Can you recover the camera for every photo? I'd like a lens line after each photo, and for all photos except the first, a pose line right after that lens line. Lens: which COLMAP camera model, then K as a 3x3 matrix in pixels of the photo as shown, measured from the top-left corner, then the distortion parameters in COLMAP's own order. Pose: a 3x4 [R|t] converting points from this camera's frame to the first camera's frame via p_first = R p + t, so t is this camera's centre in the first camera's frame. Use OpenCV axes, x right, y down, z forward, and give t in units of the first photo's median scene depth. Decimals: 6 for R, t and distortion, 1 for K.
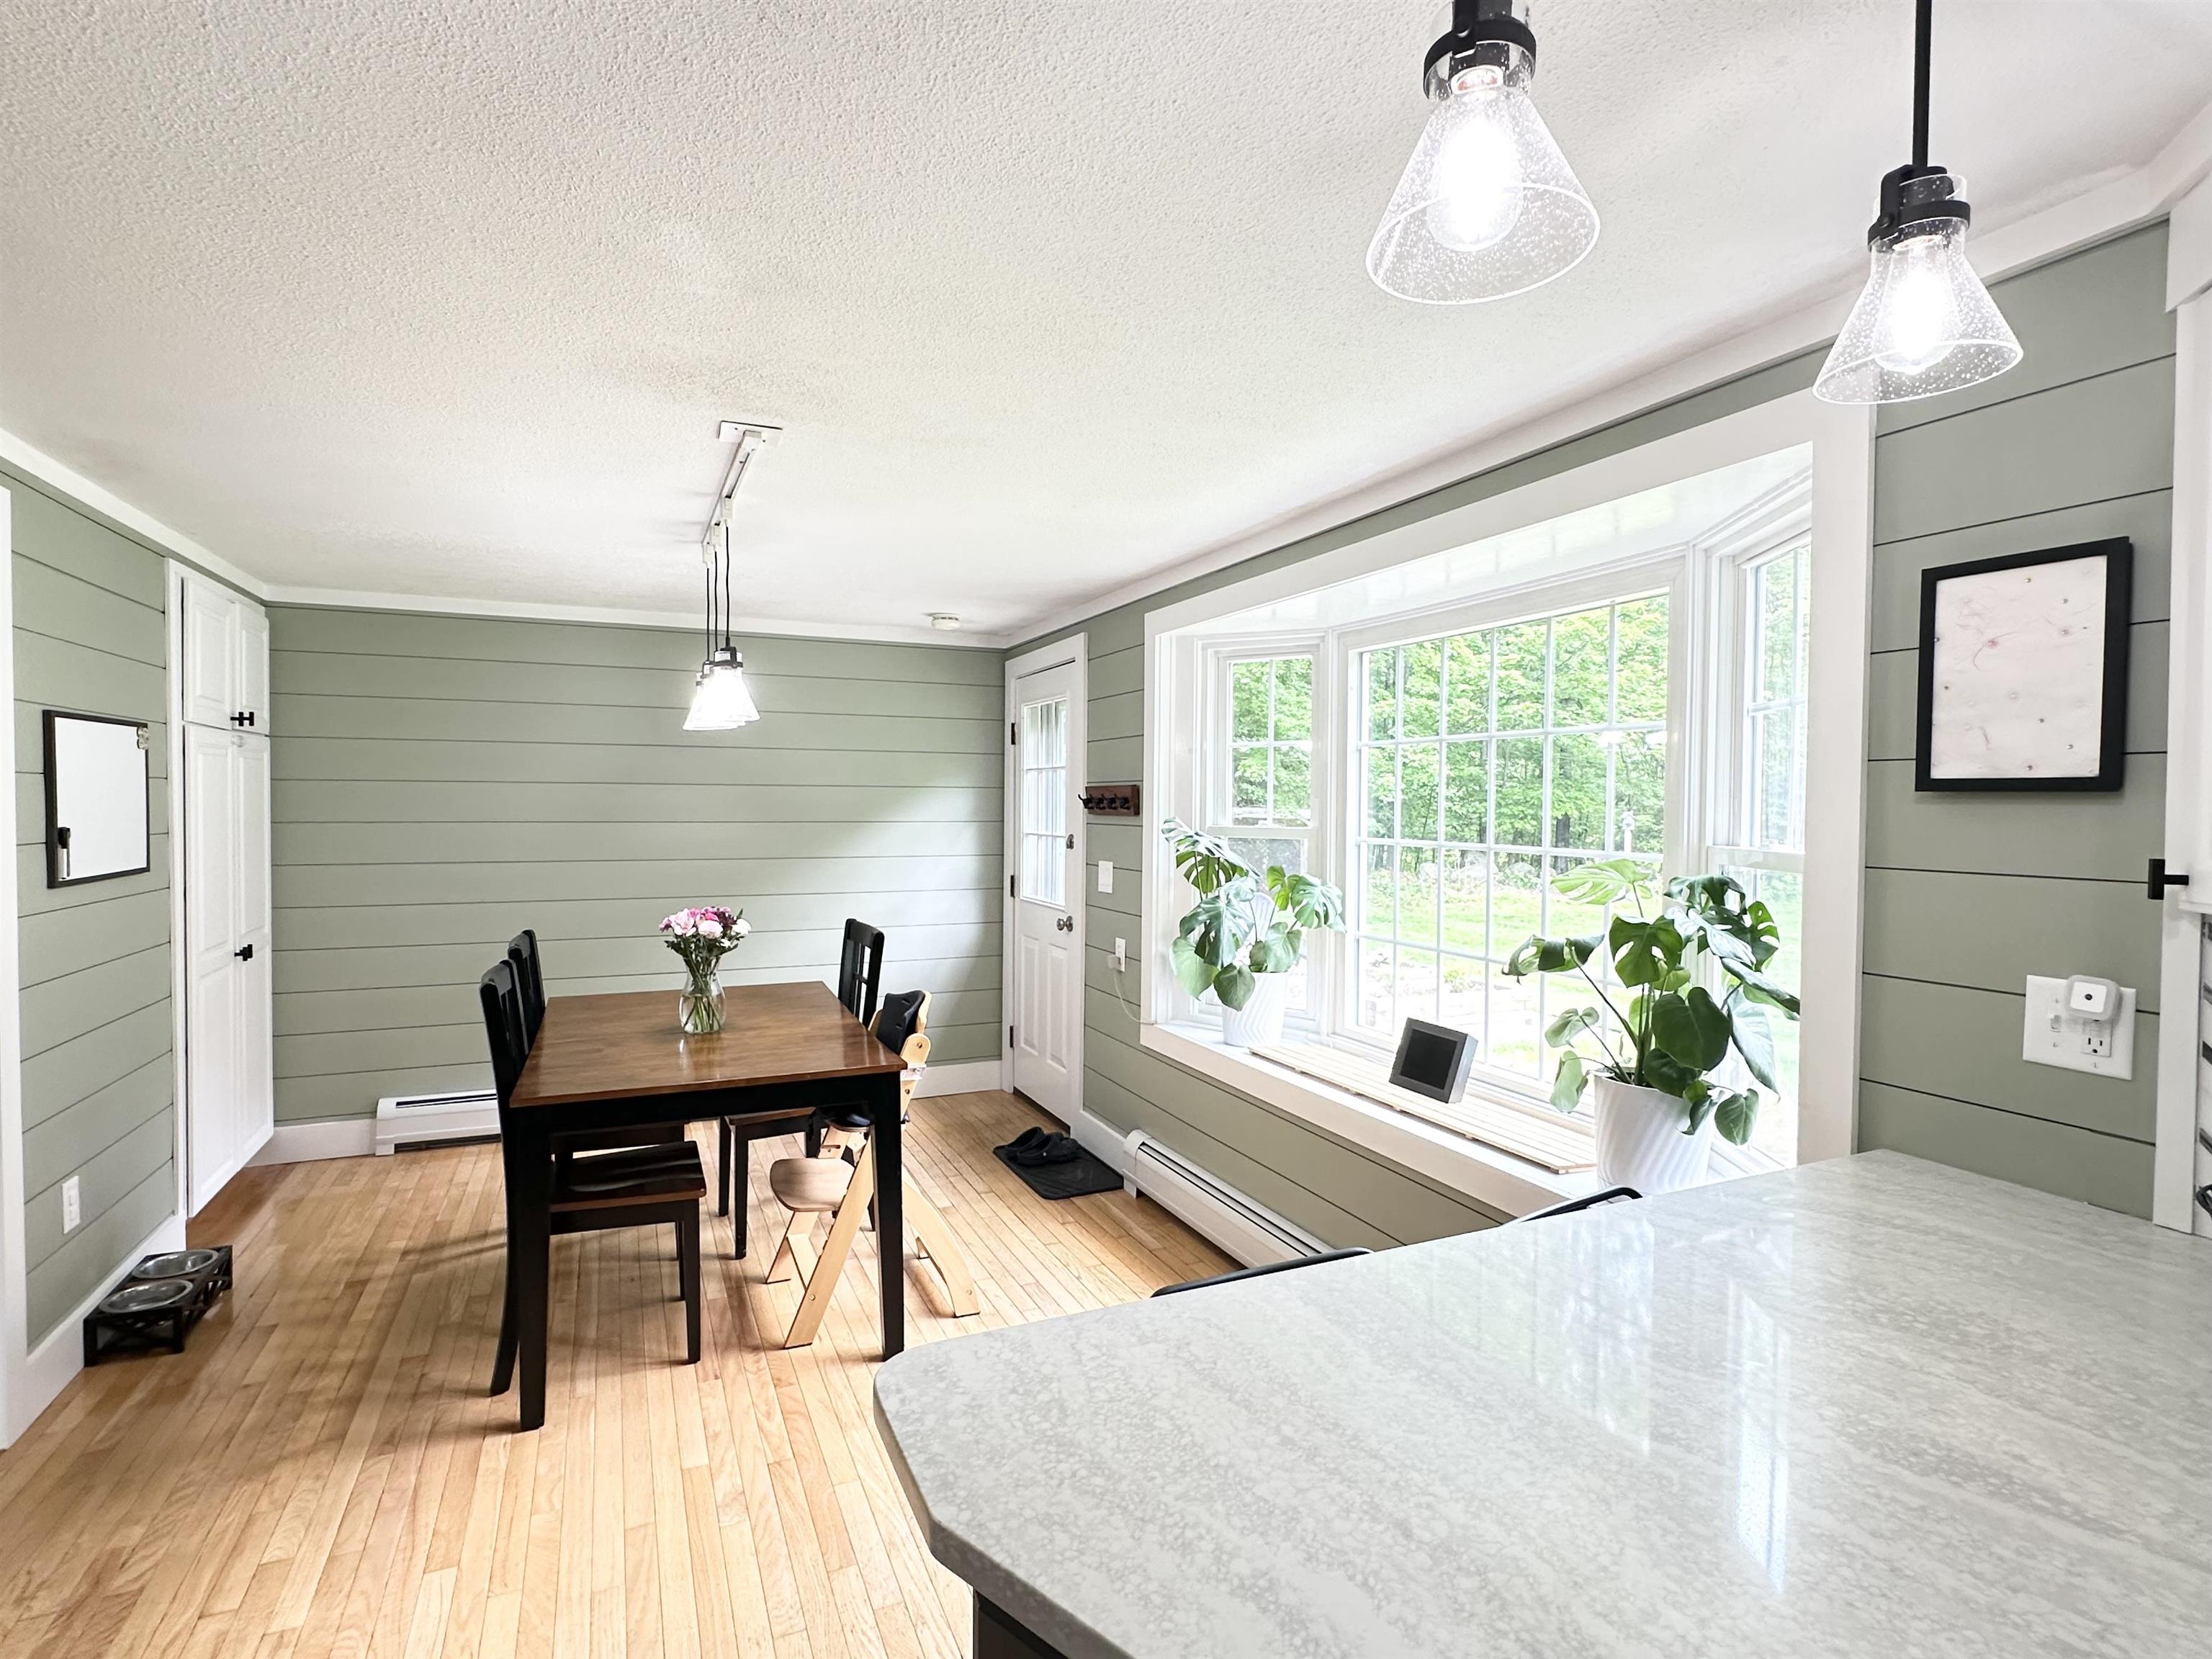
lens RADIAL K [[1094.5, 0, 1105.3], [0, 1094.5, 831.7], [0, 0, 1]] dist [-0.004416, 0.000985]
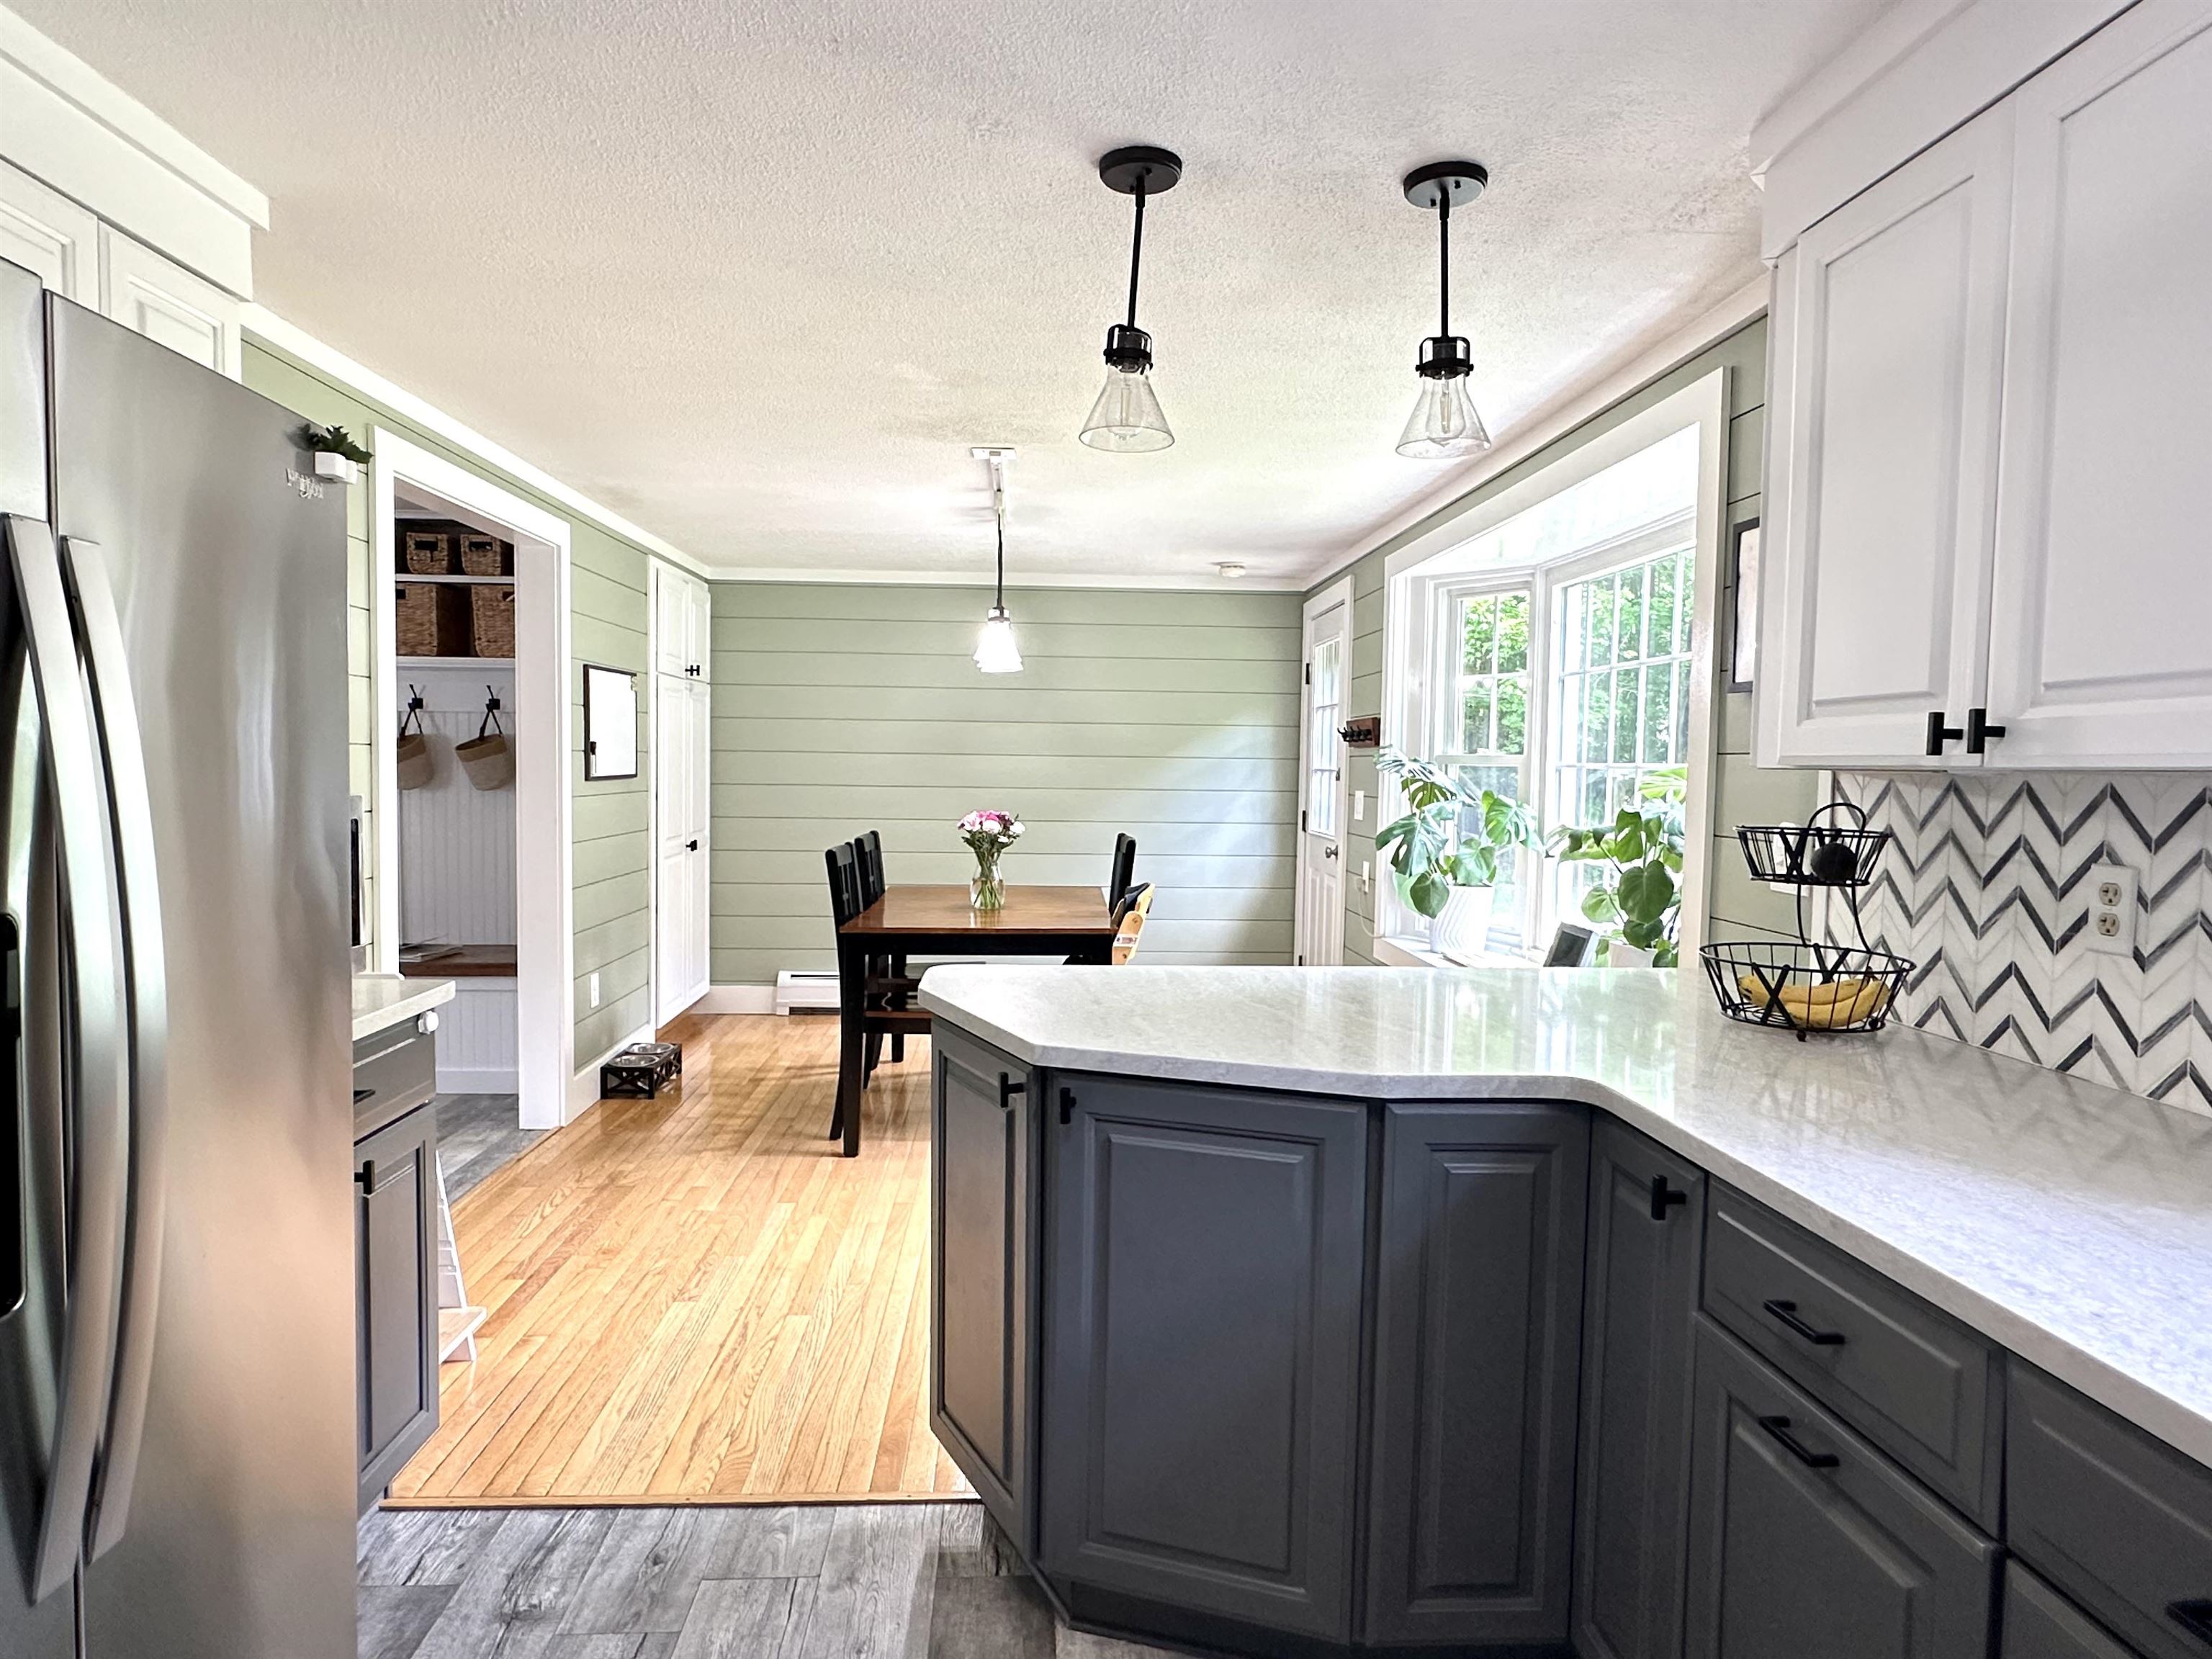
lens RADIAL K [[1293.6, 0, 1102.9], [0, 1293.6, 828.8], [0, 0, 1]] dist [0.001945, 0.000222]
pose [[0.934078, 0.025618, -0.356149, 0.276182], [-0.017679, 0.999518, 0.025529, 0.046181], [0.356631, -0.017550, 0.934080, -0.338132]]
